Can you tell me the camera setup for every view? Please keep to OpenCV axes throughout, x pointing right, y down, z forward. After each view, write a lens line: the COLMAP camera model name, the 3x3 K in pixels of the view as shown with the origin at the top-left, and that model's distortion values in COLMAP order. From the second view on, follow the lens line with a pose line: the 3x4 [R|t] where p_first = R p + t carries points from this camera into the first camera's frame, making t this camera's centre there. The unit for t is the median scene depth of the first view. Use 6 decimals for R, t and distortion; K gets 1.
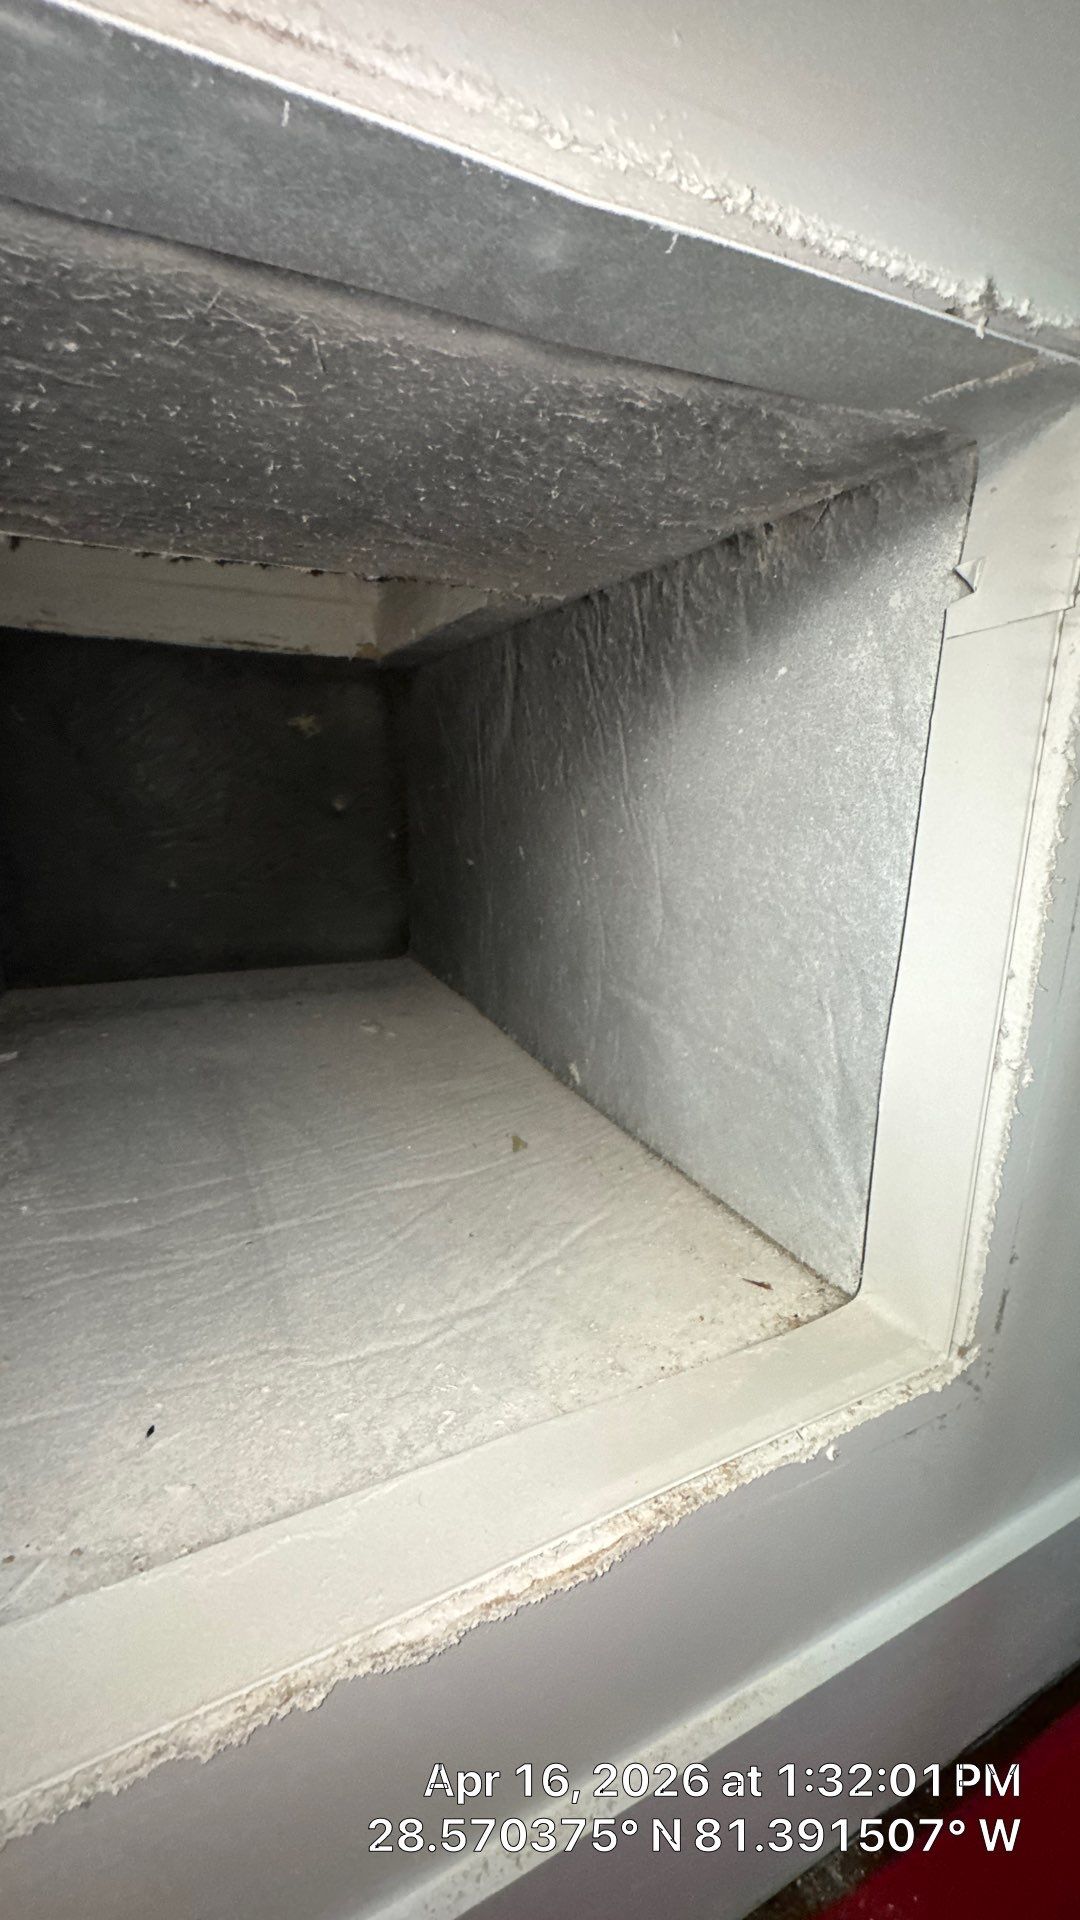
lens RADIAL K [[769.9, 0, 540.7], [0, 769.9, 958.5], [0, 0, 1]] dist [-0.004170, 0.000507]
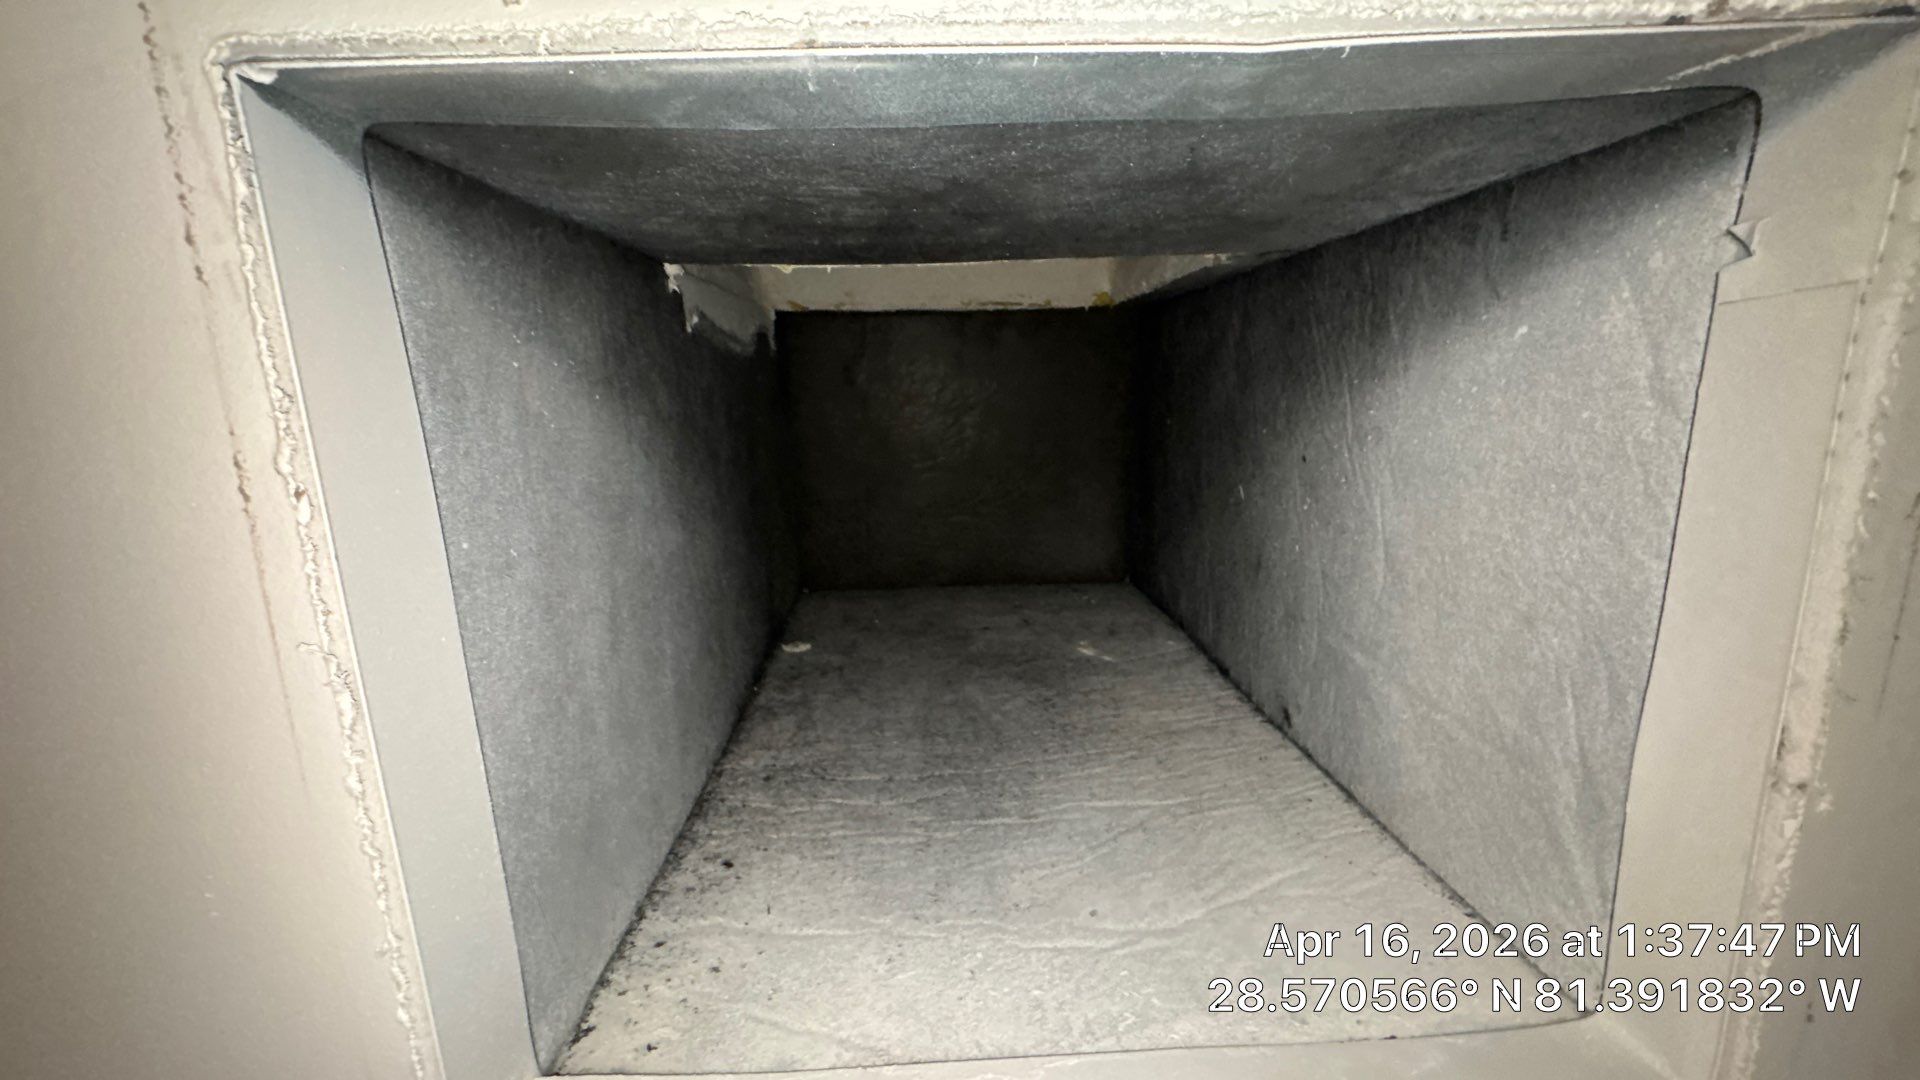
lens RADIAL K [[770.6, 0, 954.8], [0, 770.6, 539.1], [0, 0, 1]] dist [-0.003413, 0.000156]
pose [[0.918924, 0.037597, -0.392639, 0.052357], [-0.051987, 0.998307, -0.026076, -0.054464], [0.390994, 0.044374, 0.919323, -0.144106]]
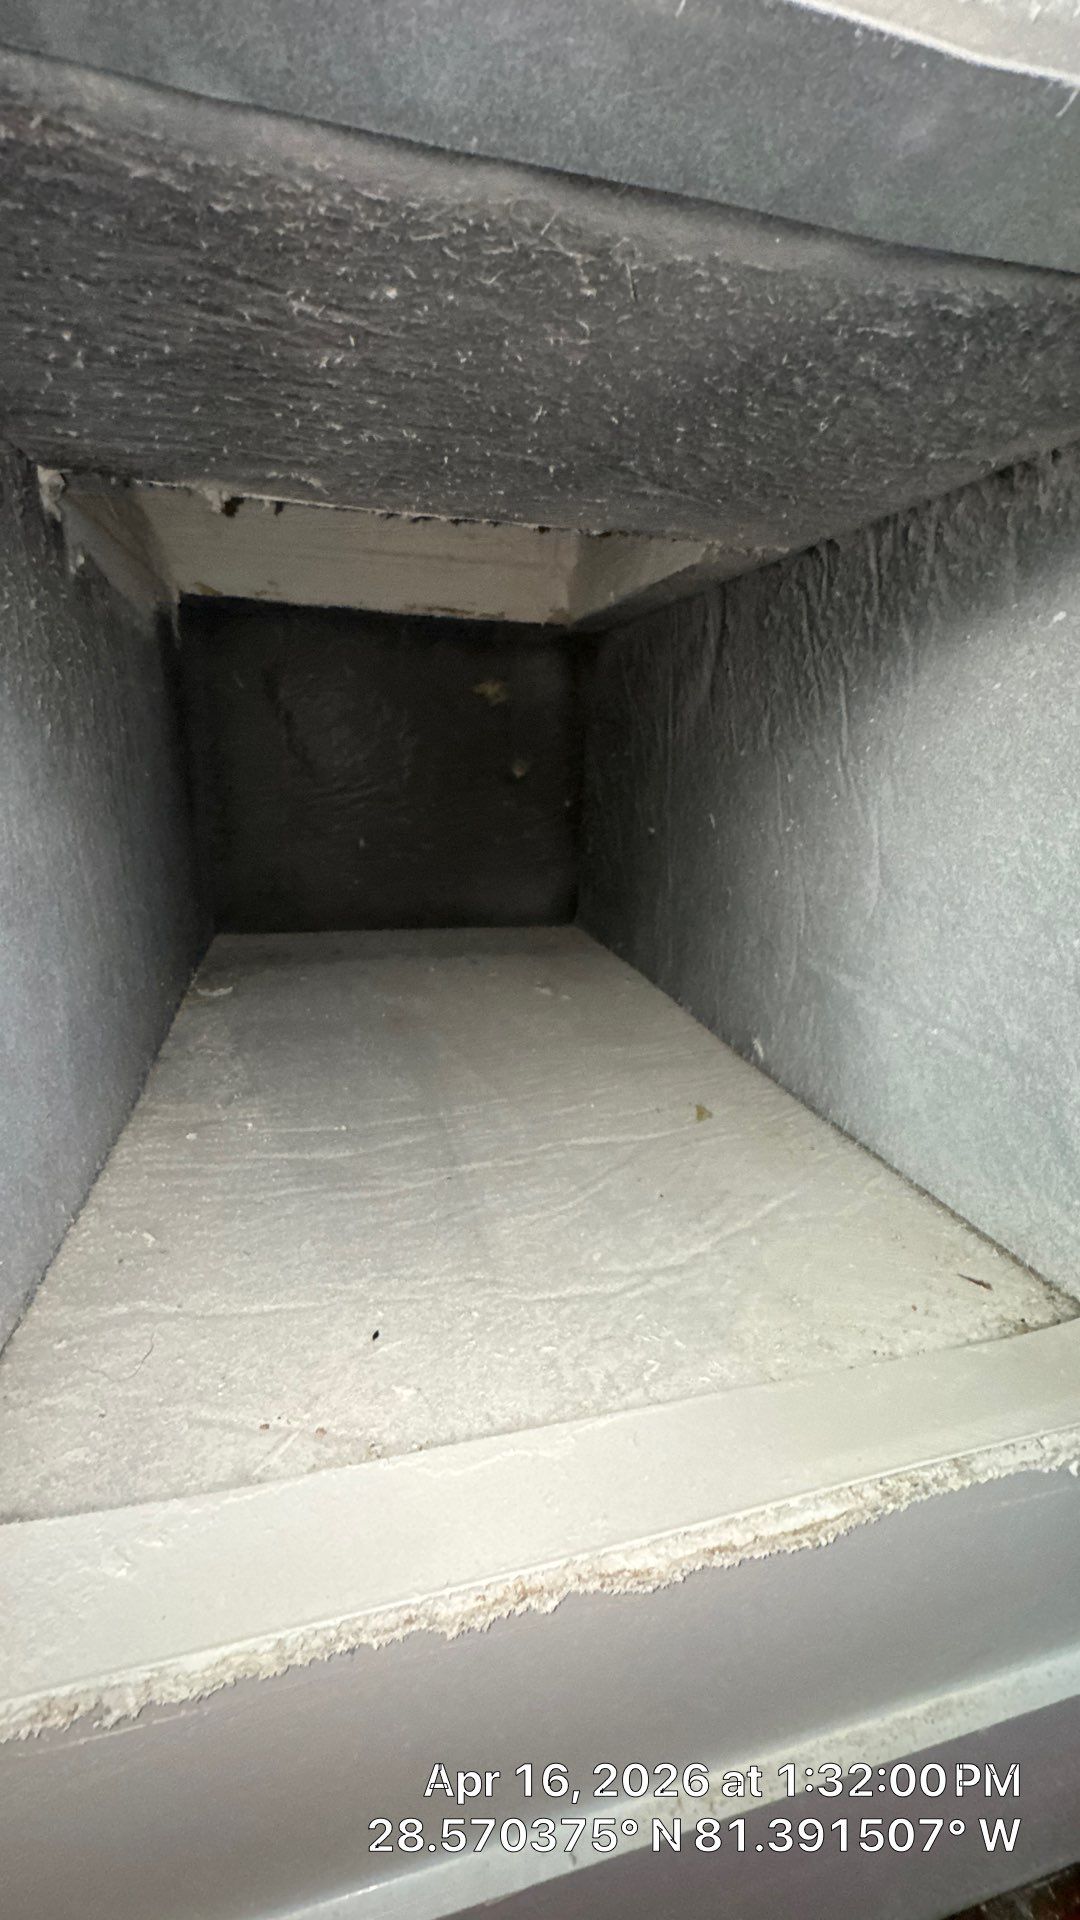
lens RADIAL K [[770.6, 0, 538.6], [0, 770.6, 958.8], [0, 0, 1]] dist [-0.003413, 0.000156]
pose [[0.982023, 0.062803, -0.178007, -0.102396], [-0.057946, 0.997795, 0.032357, 0.033934], [0.179647, -0.021460, 0.983497, -0.005802]]
